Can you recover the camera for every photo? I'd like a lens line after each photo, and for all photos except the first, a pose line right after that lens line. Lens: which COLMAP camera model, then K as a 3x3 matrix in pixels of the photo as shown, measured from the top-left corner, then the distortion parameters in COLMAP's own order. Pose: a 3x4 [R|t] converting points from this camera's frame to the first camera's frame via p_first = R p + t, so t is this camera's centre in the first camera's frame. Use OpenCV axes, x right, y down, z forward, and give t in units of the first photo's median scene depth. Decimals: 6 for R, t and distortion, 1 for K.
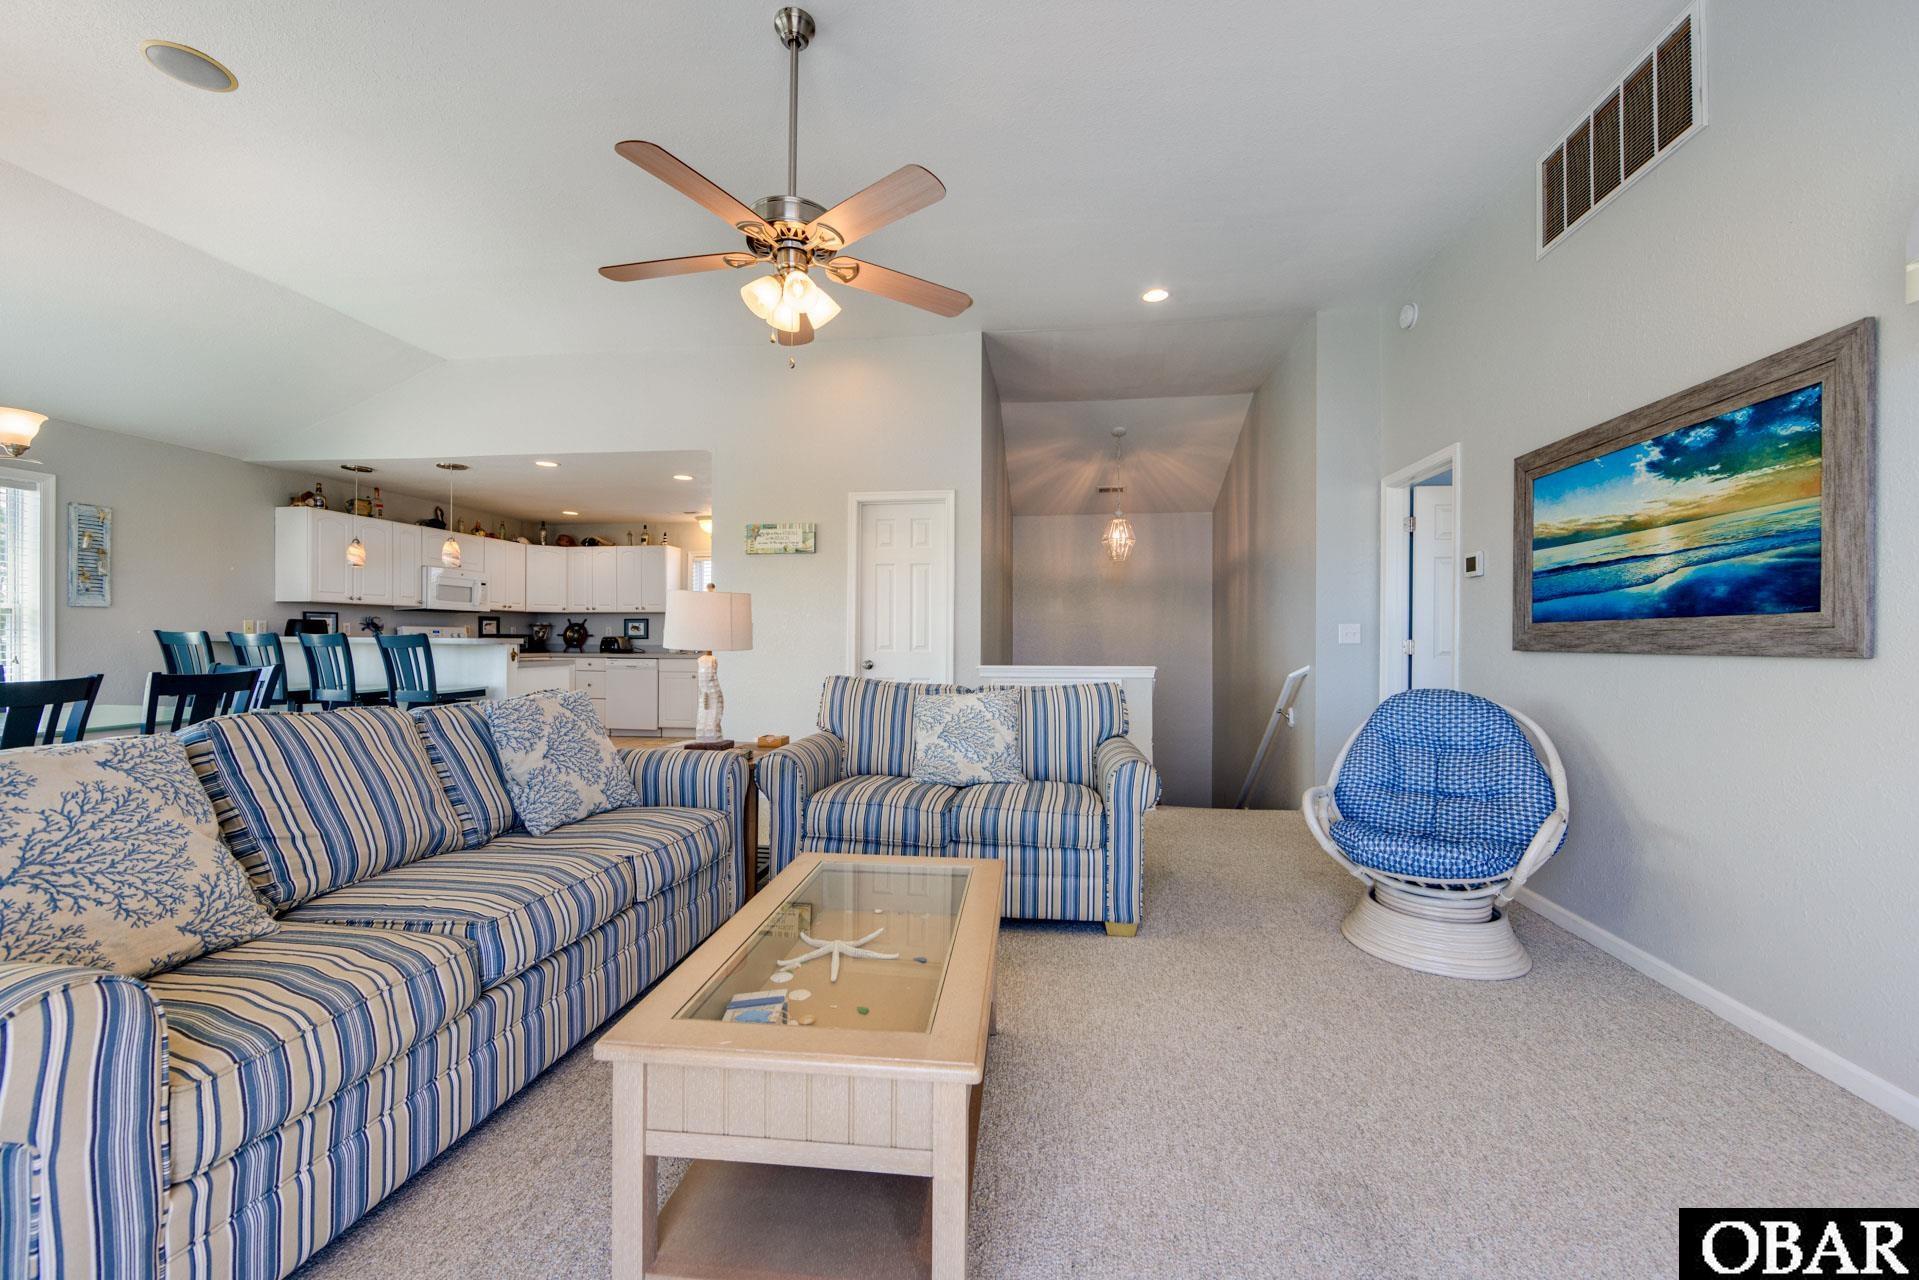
lens RADIAL K [[751.4, 0, 962.3], [0, 751.4, 639.2], [0, 0, 1]] dist [-0.002780, -0.000110]
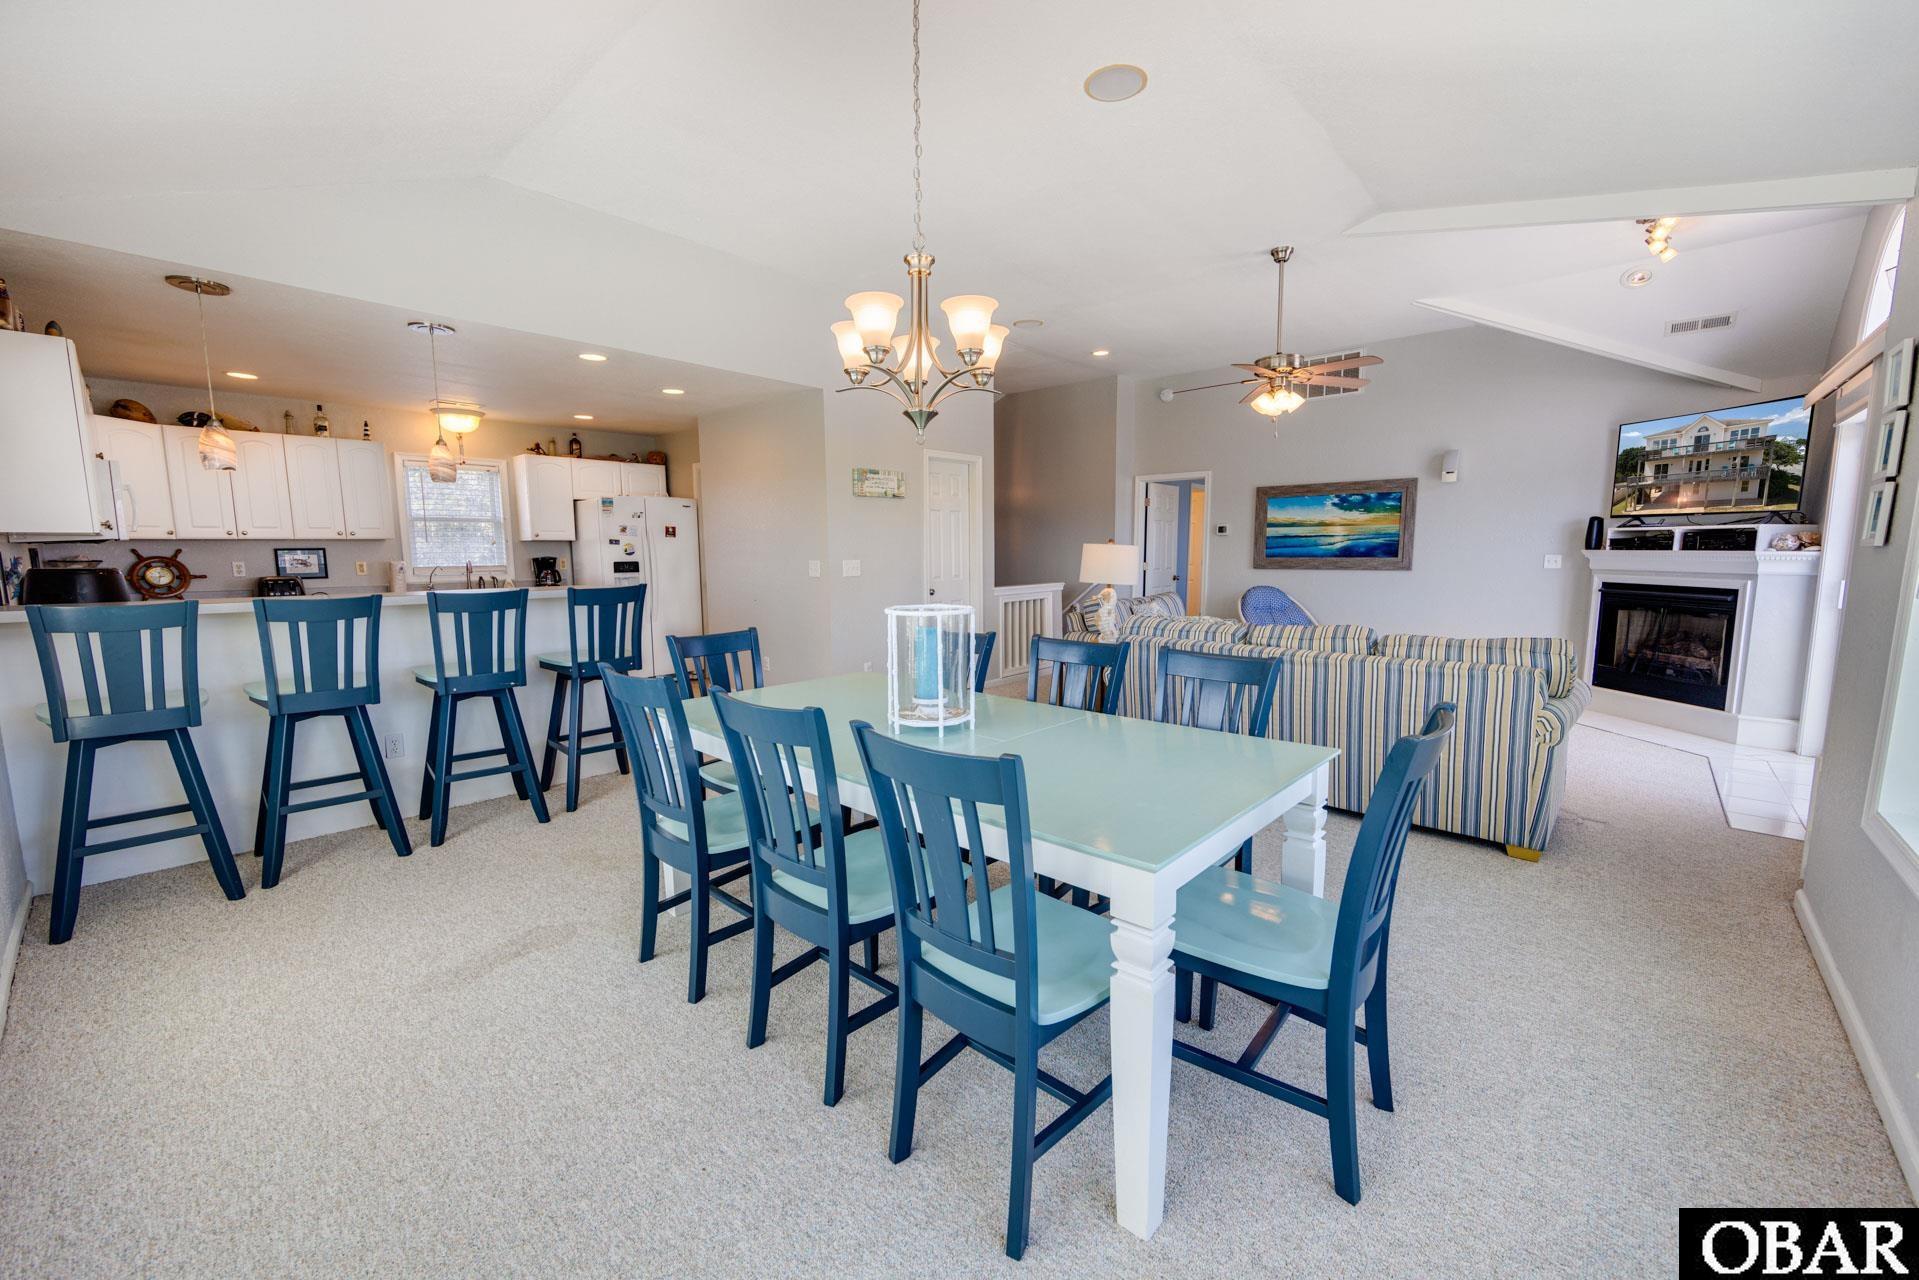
lens RADIAL K [[751.4, 0, 961.6], [0, 751.4, 635.1], [0, 0, 1]] dist [-0.002780, -0.000110]
pose [[0.557830, -0.104672, 0.823328, -1.158724], [0.008623, 0.992693, 0.120361, -0.045419], [-0.829910, -0.060041, 0.554656, 0.278086]]
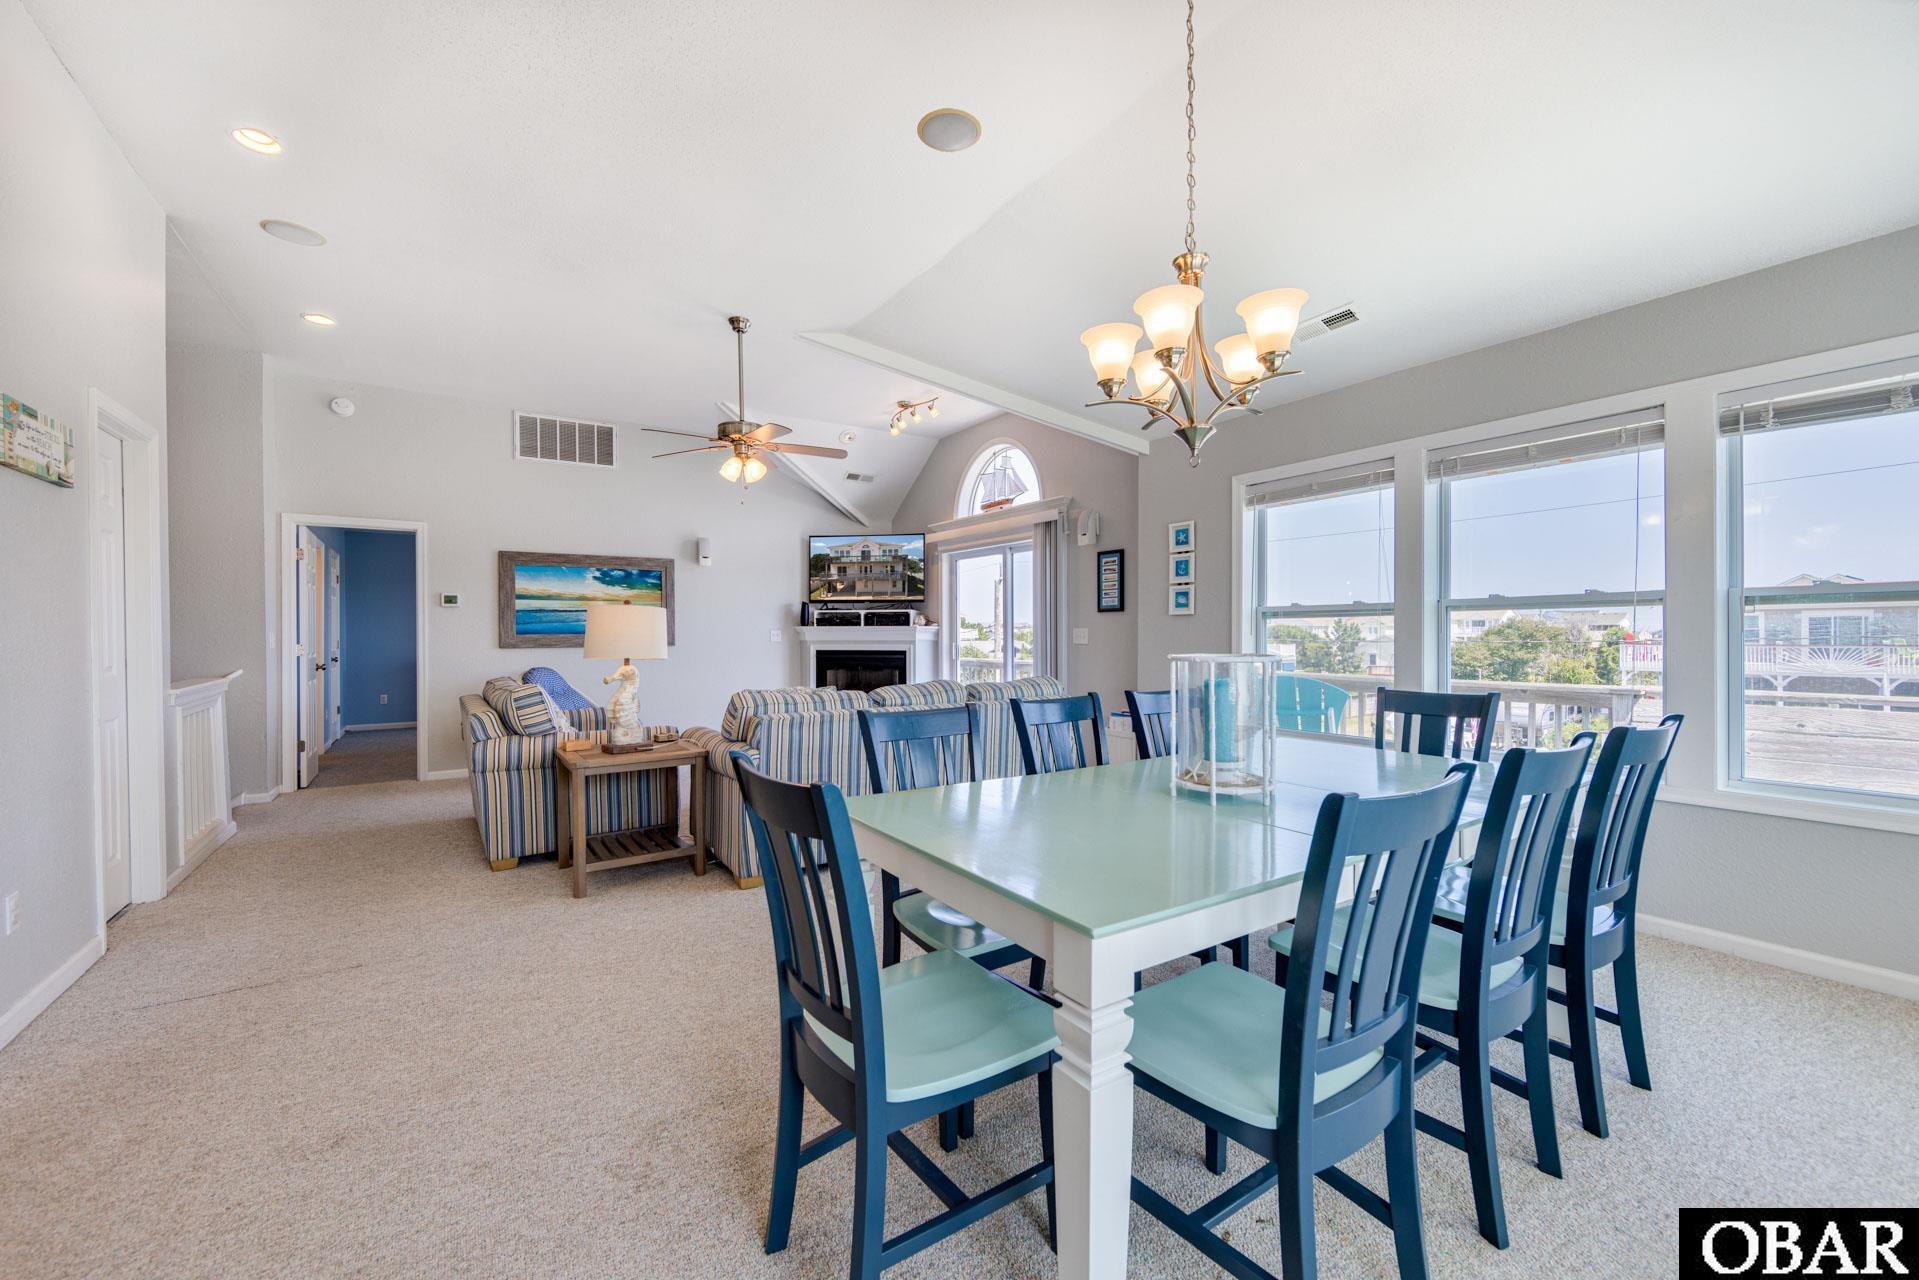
lens RADIAL K [[751.4, 0, 958.0], [0, 751.4, 634.2], [0, 0, 1]] dist [-0.002780, -0.000110]
pose [[-0.668398, -0.003269, 0.743796, -0.991655], [0.001991, 0.999979, 0.006185, -0.020410], [-0.743801, 0.005615, -0.668378, 0.921216]]
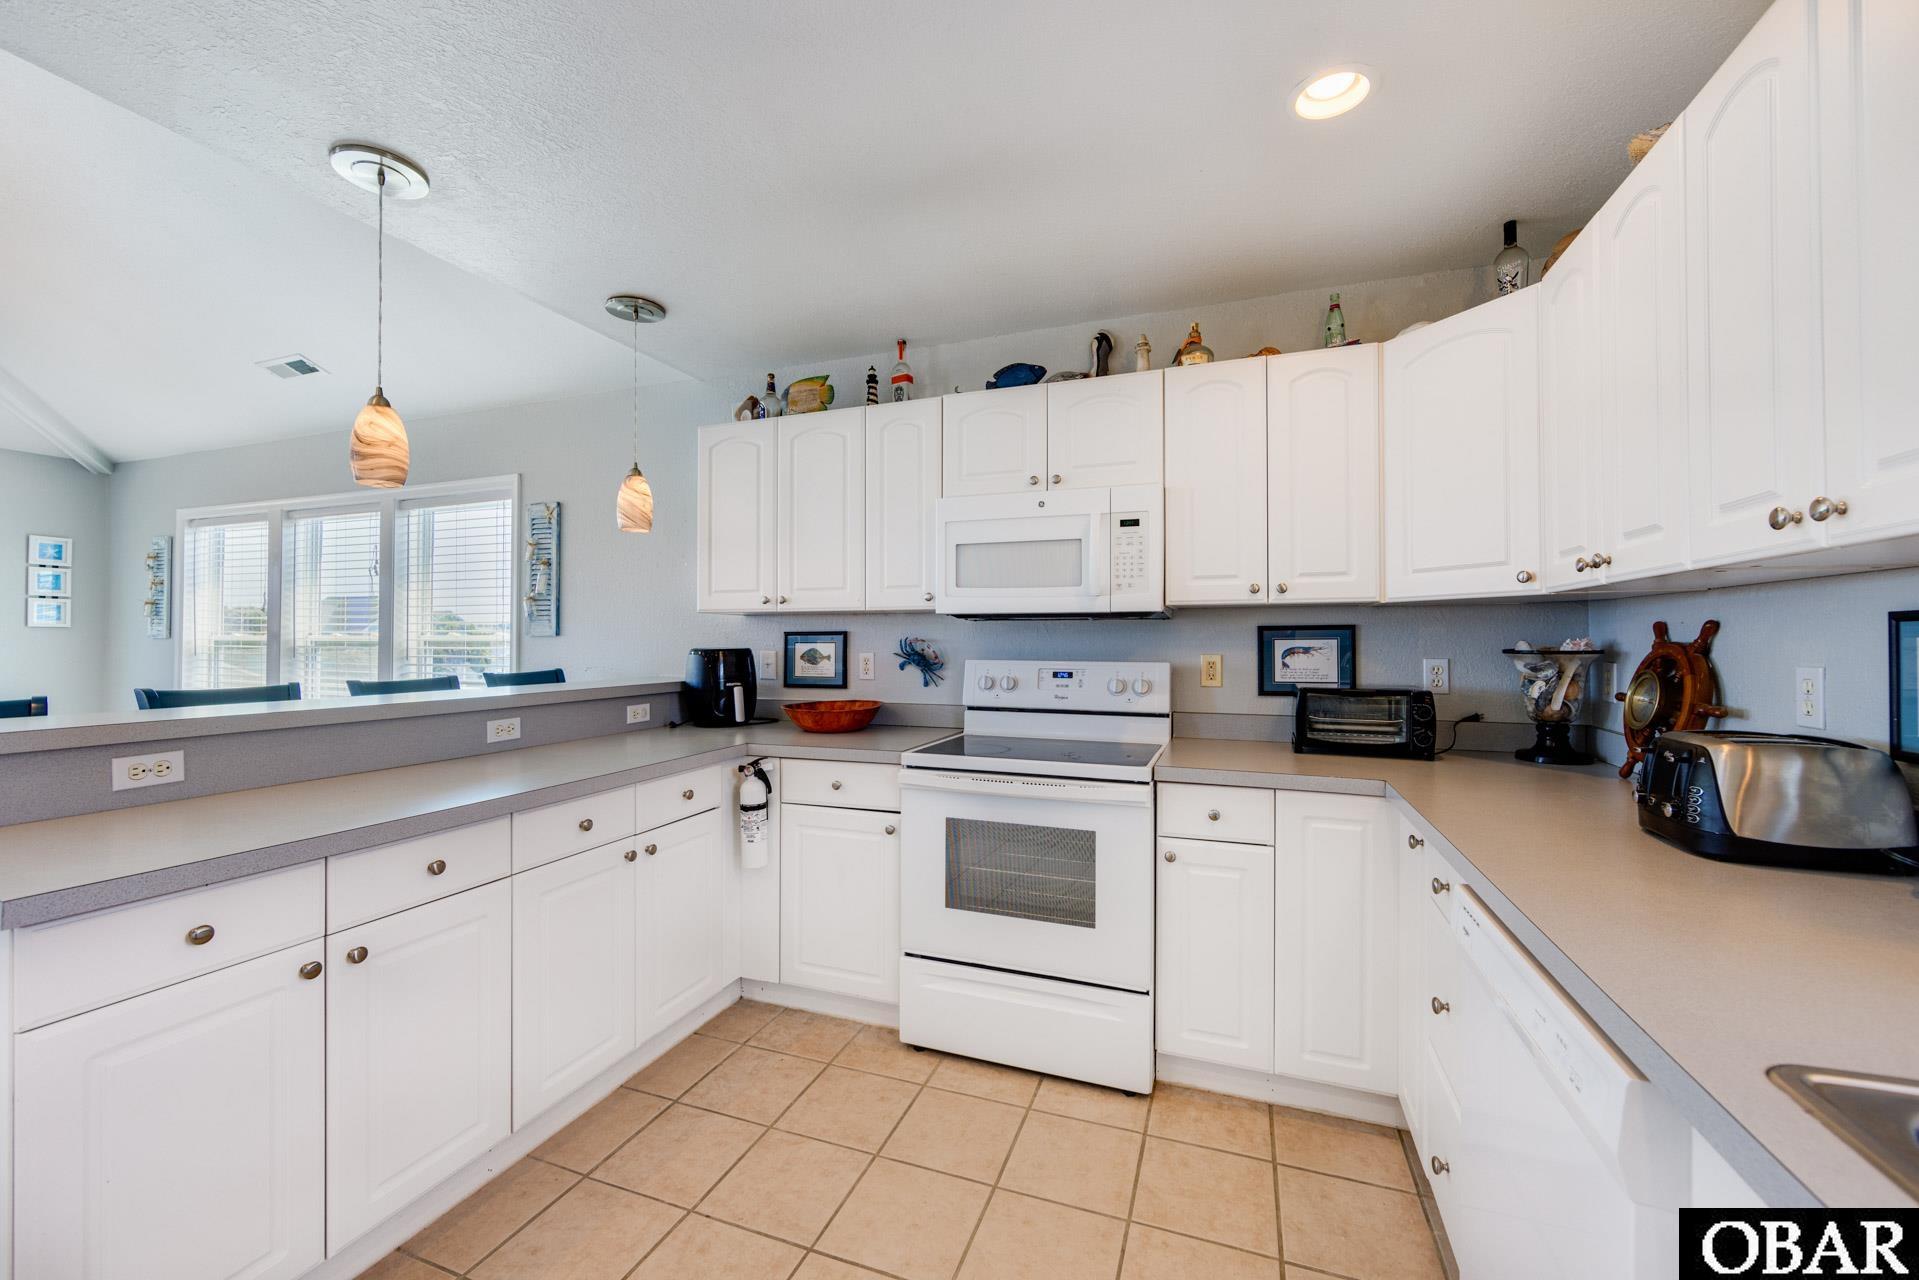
lens RADIAL K [[751.4, 0, 956.2], [0, 751.4, 636.7], [0, 0, 1]] dist [-0.002780, -0.000110]
pose [[-0.219909, -0.010317, -0.975466, -0.497786], [-0.004629, 0.999944, -0.009532, -0.036276], [0.975509, 0.002419, -0.219944, 1.527691]]
